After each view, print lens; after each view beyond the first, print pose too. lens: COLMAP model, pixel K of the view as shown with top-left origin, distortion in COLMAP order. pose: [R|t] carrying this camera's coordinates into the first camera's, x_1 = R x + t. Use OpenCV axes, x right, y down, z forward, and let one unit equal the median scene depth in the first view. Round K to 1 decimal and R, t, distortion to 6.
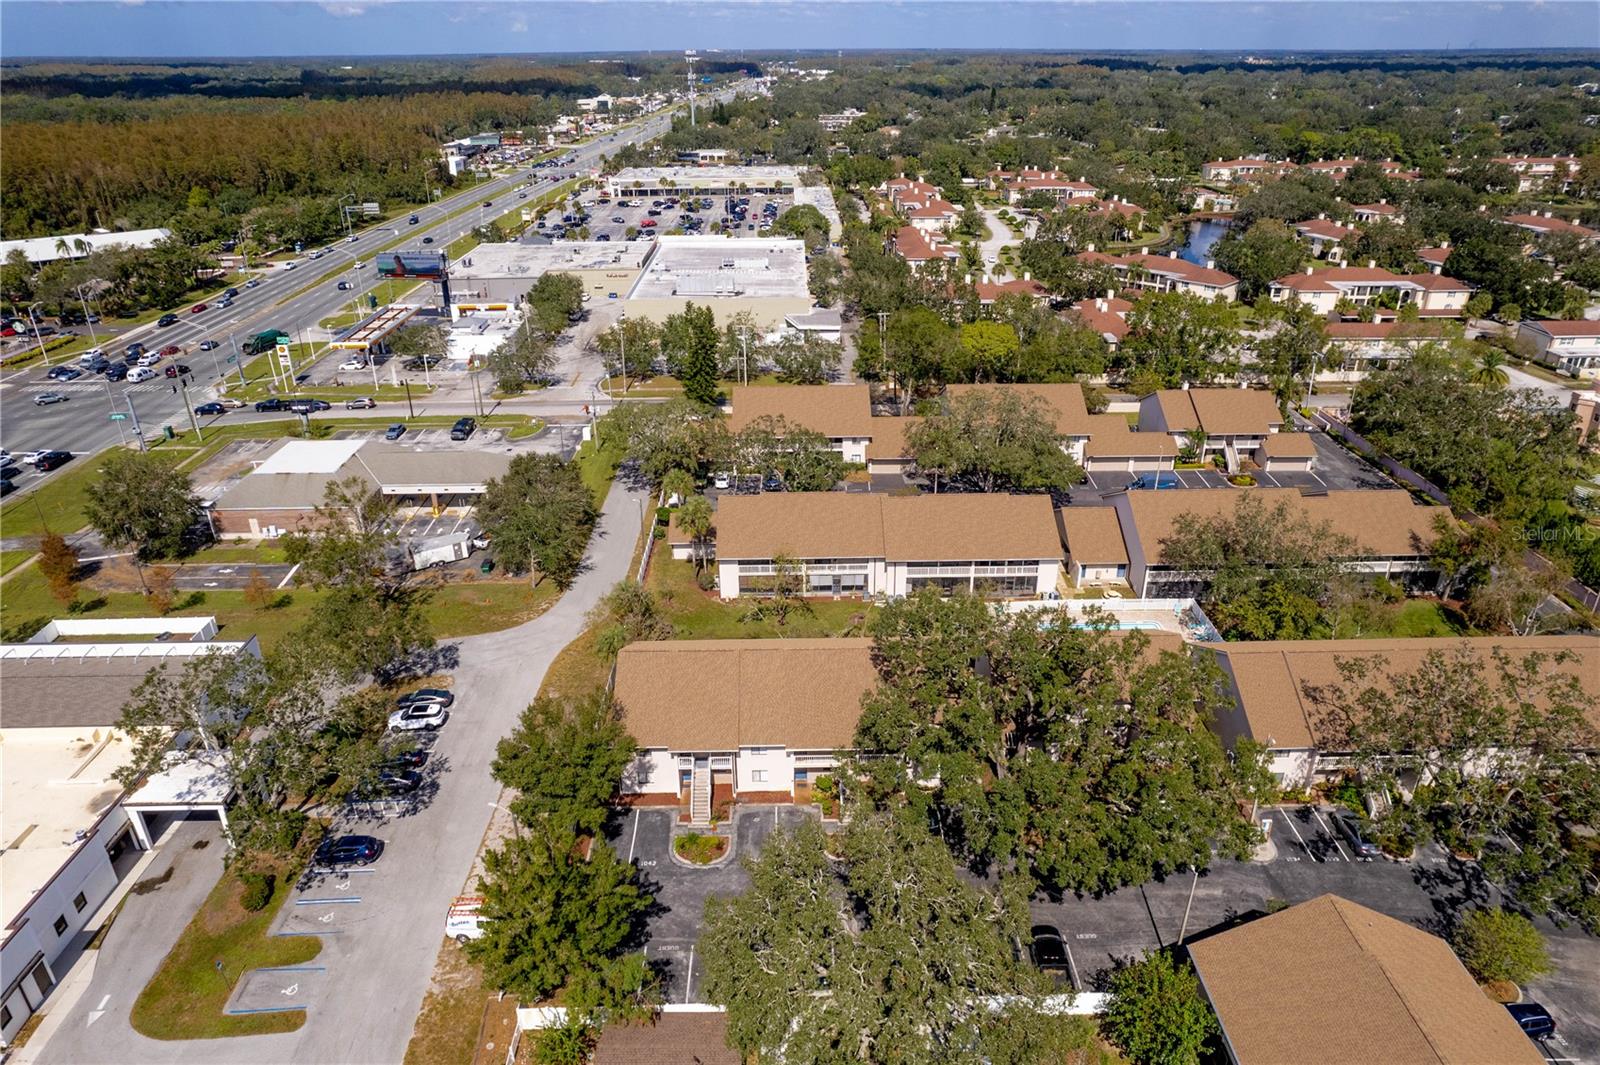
lens RADIAL K [[1028.7, 0, 800.0], [0, 1028.7, 532.5], [0, 0, 1]] dist [-0.090200, 0.070475]
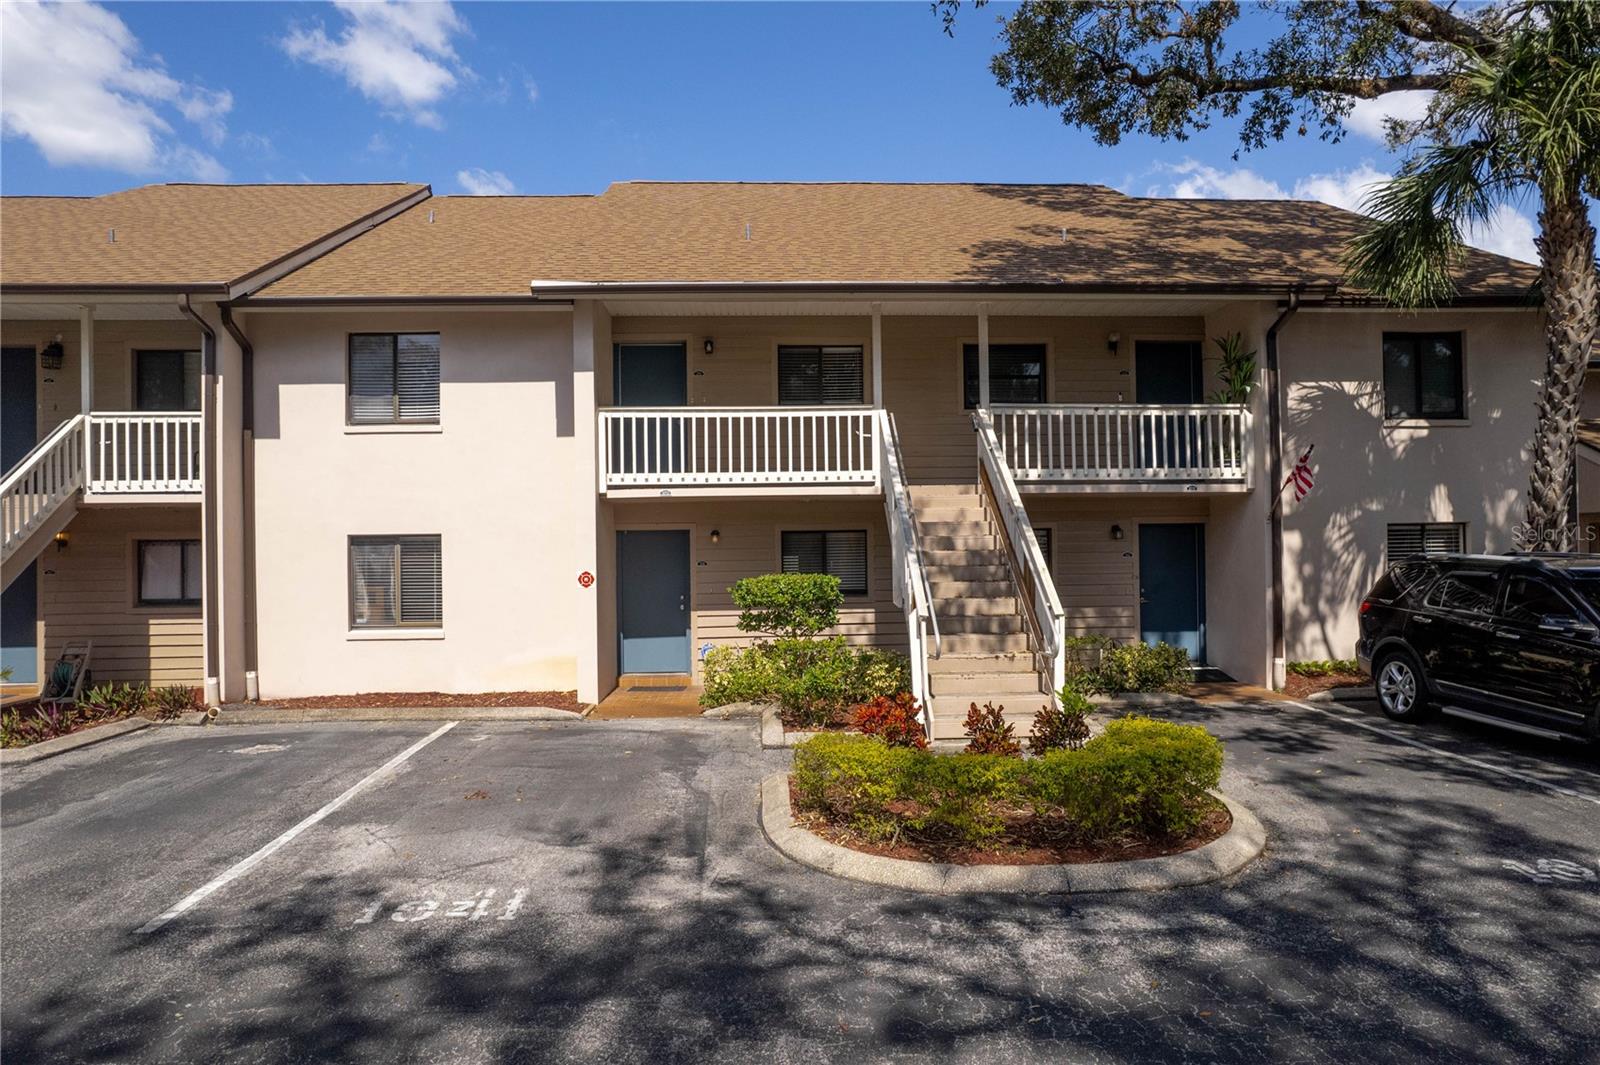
lens RADIAL K [[1037.6, 0, 800.0], [0, 1037.6, 532.5], [0, 0, 1]] dist [-0.097129, 0.083399]
pose [[0.999074, -0.007427, 0.042384, 0.012300], [0.025141, 0.900131, -0.434893, 0.202379], [-0.034921, 0.435556, 0.899484, 0.564596]]
